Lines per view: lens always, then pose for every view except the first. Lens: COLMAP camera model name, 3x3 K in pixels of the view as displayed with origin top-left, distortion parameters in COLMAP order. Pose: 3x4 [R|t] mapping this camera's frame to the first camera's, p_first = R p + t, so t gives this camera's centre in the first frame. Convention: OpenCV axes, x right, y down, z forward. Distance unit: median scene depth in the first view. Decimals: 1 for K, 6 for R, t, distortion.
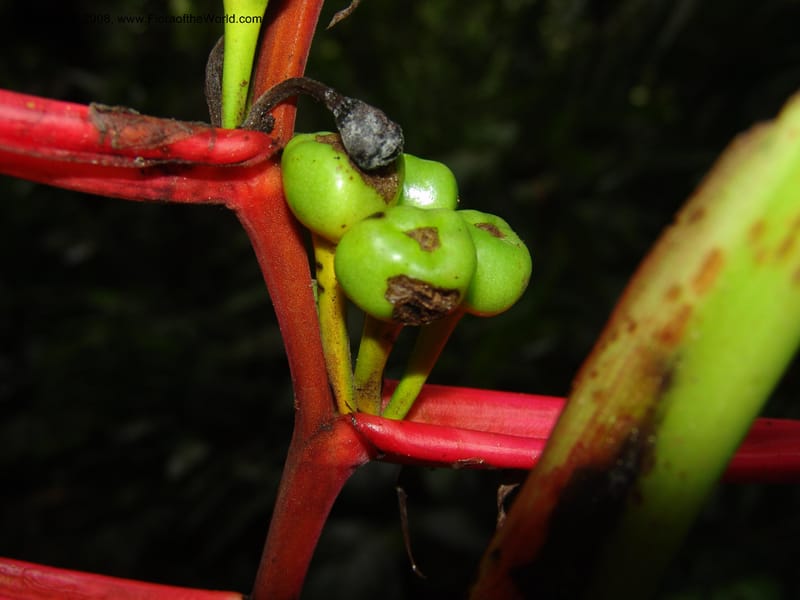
lens RADIAL K [[1048.3, 0, 400.0], [0, 1048.3, 300.0], [0, 0, 1]] dist [-0.075821, 0.098818]
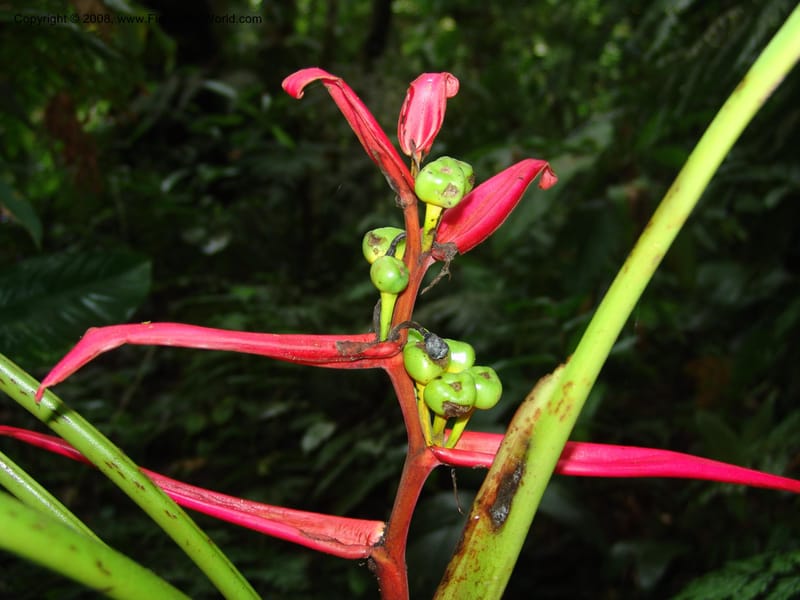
lens RADIAL K [[1607.3, 0, 400.0], [0, 1607.3, 300.0], [0, 0, 1]] dist [0.006210, 0.115637]
pose [[0.994920, 0.005436, -0.100520, 0.283687], [0.003935, 0.995678, 0.092789, -0.641835], [0.100590, -0.092714, 0.990599, -2.992416]]
